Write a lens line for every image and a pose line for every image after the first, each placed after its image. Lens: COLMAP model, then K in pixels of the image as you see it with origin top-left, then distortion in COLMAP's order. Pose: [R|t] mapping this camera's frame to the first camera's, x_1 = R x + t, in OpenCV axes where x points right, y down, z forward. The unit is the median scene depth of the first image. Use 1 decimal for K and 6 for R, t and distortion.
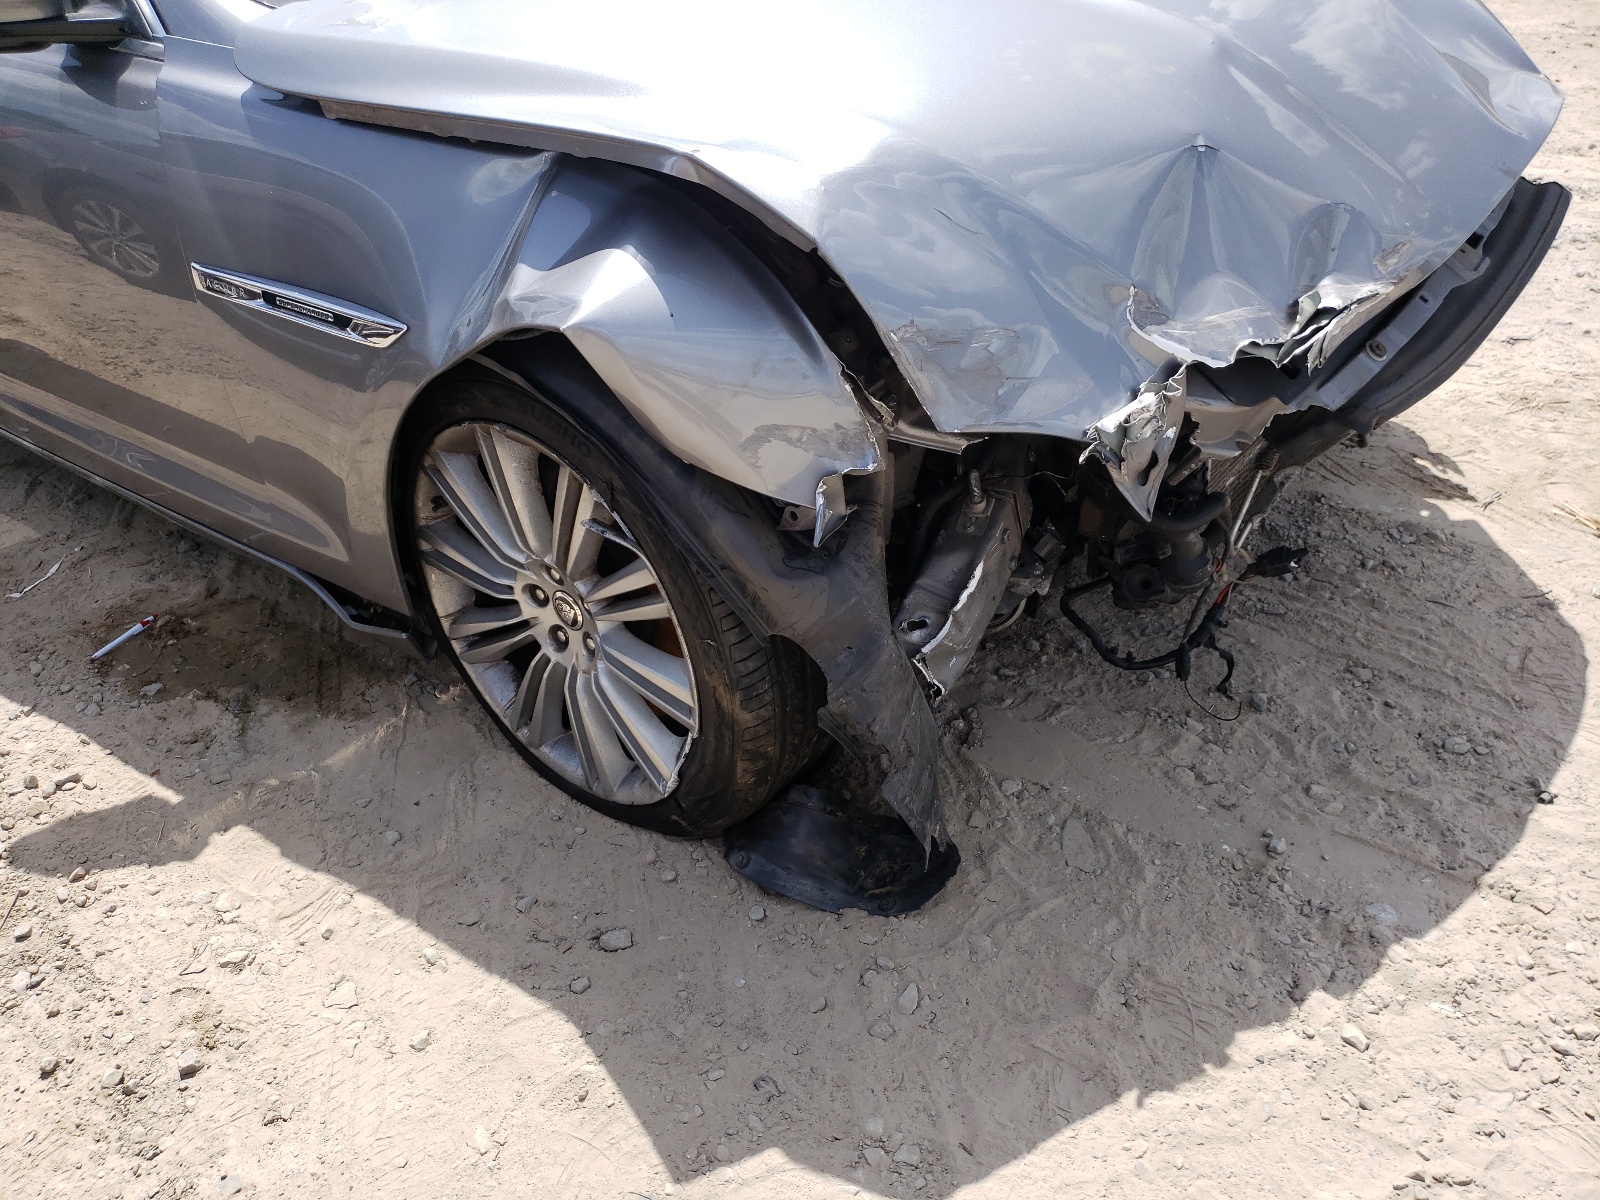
lens RADIAL K [[1231.1, 0, 793.9], [0, 1231.1, 601.3], [0, 0, 1]] dist [0.009166, -0.020569]
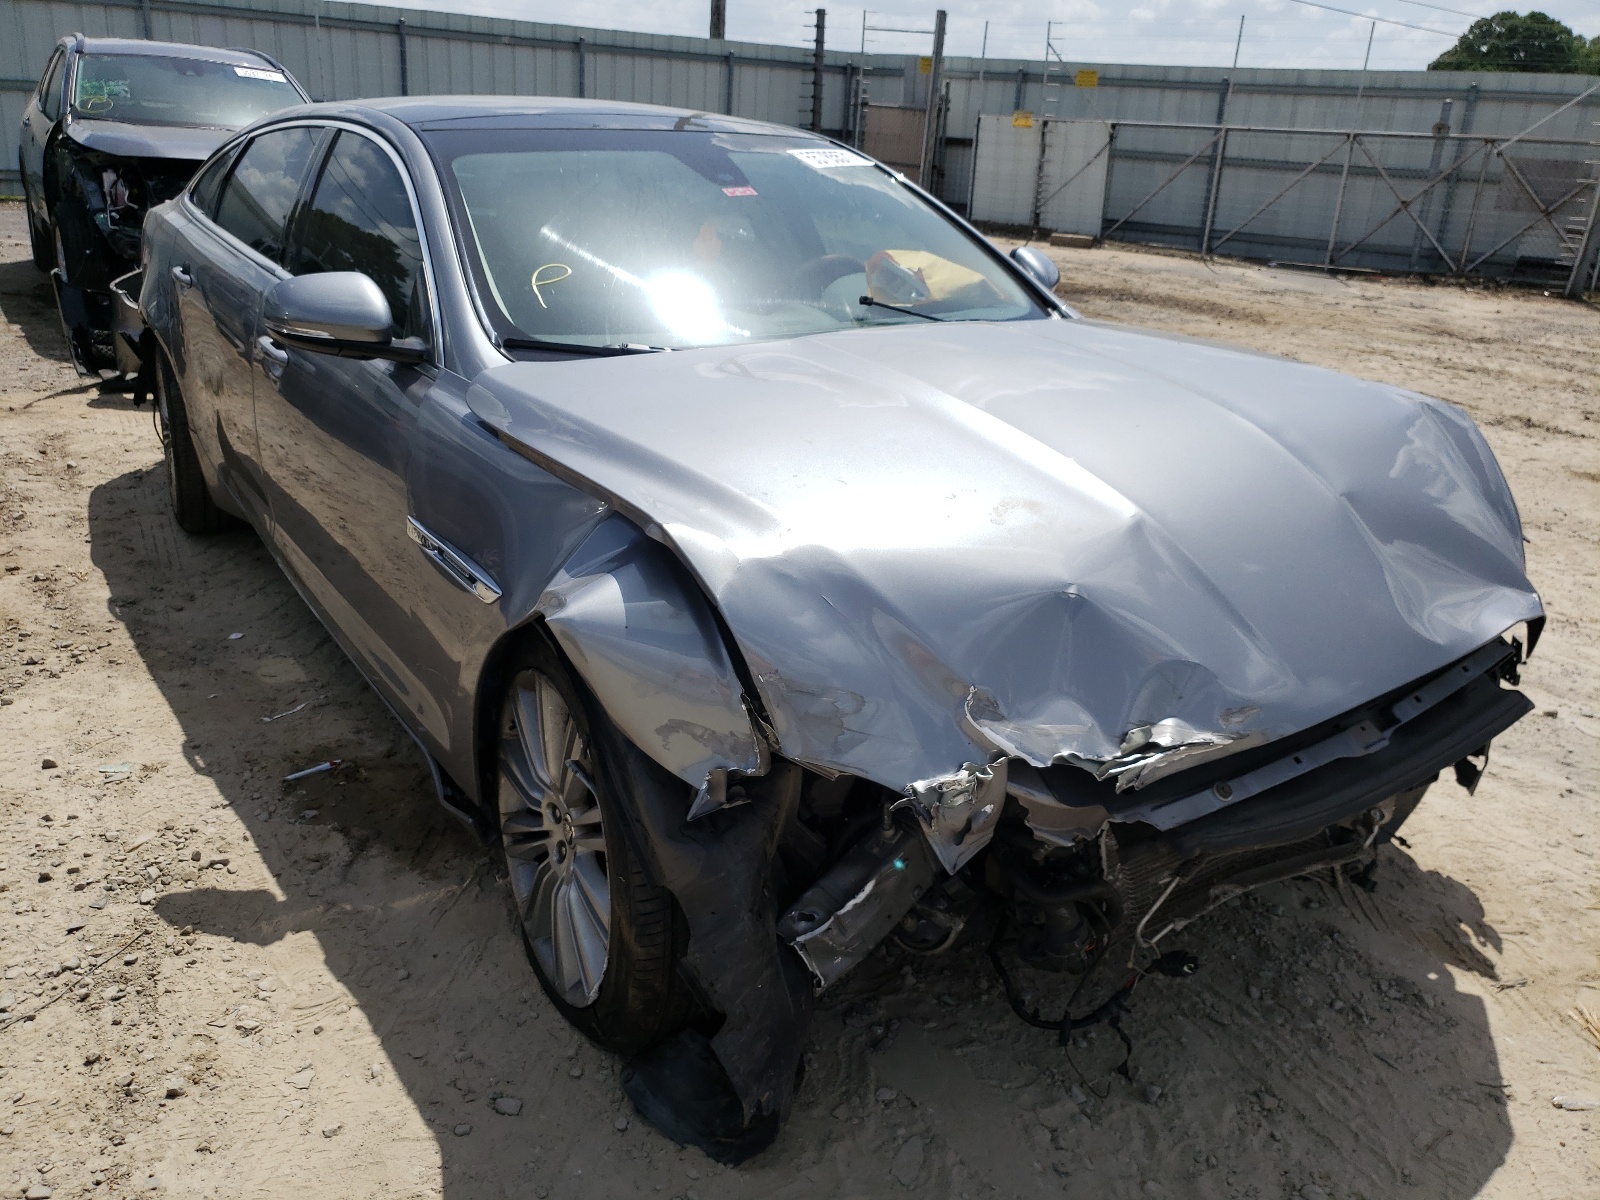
lens RADIAL K [[1231.1, 0, 807.4], [0, 1231.1, 598.6], [0, 0, 1]] dist [0.009166, -0.020569]
pose [[0.937768, 0.213887, -0.273577, 0.347868], [-0.272566, 0.941495, -0.198228, -0.033788], [0.215173, 0.260460, 0.941202, -0.200041]]
